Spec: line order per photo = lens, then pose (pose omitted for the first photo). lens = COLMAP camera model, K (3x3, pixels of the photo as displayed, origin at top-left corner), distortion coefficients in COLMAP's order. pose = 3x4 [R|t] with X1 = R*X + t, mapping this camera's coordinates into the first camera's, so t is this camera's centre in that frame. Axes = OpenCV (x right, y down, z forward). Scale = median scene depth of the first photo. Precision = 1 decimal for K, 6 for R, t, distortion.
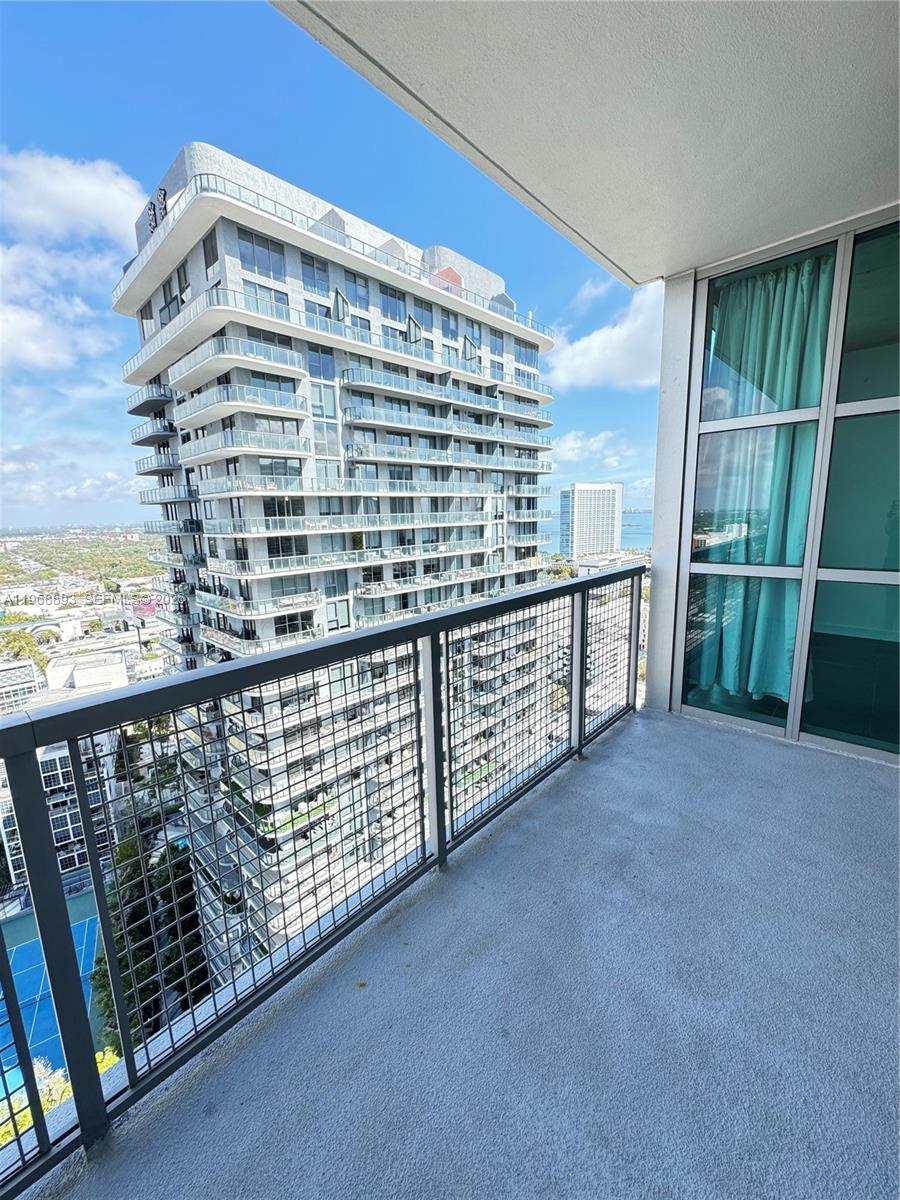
lens RADIAL K [[479.5, 0, 446.9], [0, 479.5, 600.2], [0, 0, 1]] dist [0.002070, 0.000044]
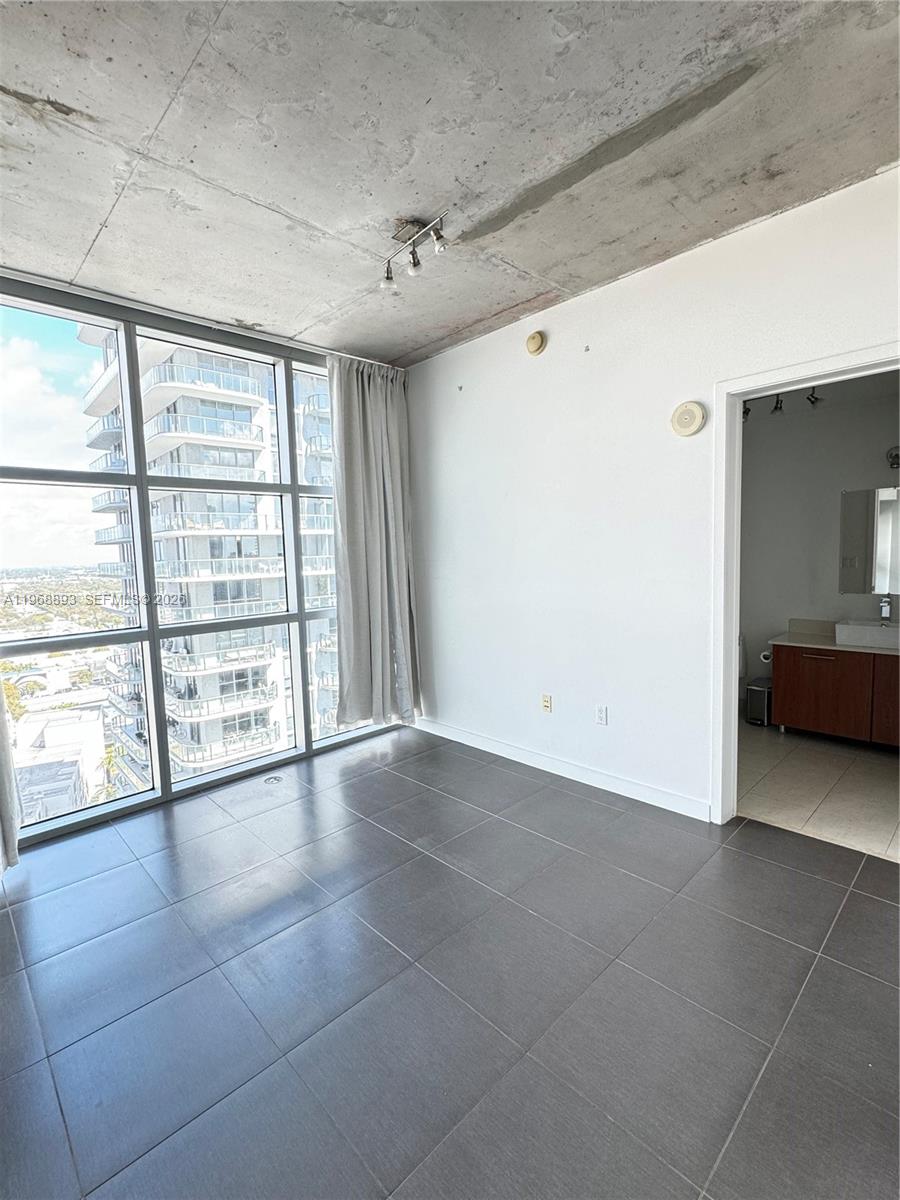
lens RADIAL K [[549.3, 0, 451.1], [0, 549.3, 601.1], [0, 0, 1]] dist [-0.000892, -0.000293]
pose [[0.998408, 0.000617, -0.056400, 0.107415], [-0.005580, 0.996116, -0.087876, -0.009244], [0.056127, 0.088051, 0.994533, 0.027157]]
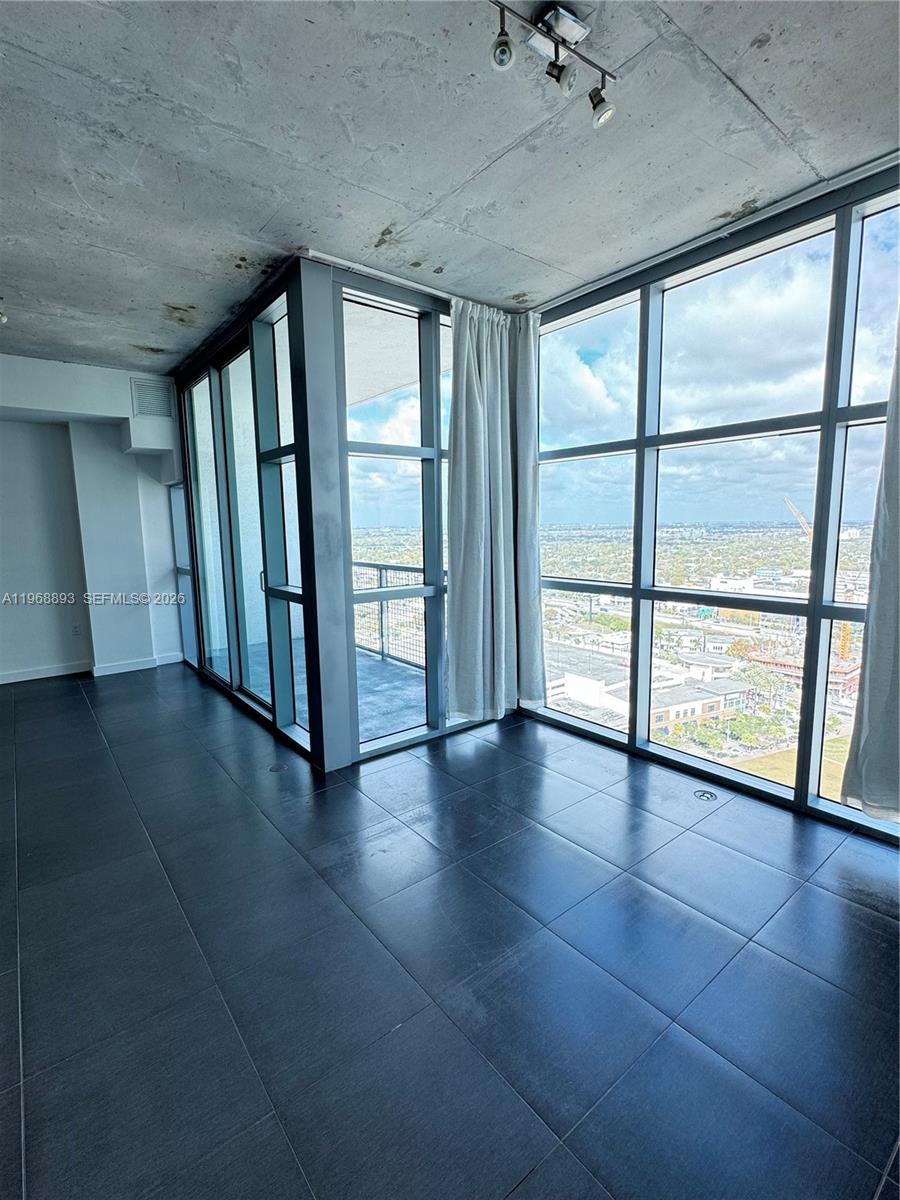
lens RADIAL K [[549.3, 0, 450.1], [0, 549.3, 592.2], [0, 0, 1]] dist [-0.000892, -0.000293]
pose [[-0.157974, 0.157517, -0.974799, 0.518721], [-0.163921, 0.969314, 0.183195, -0.145030], [0.973742, 0.188730, -0.127306, 0.688248]]
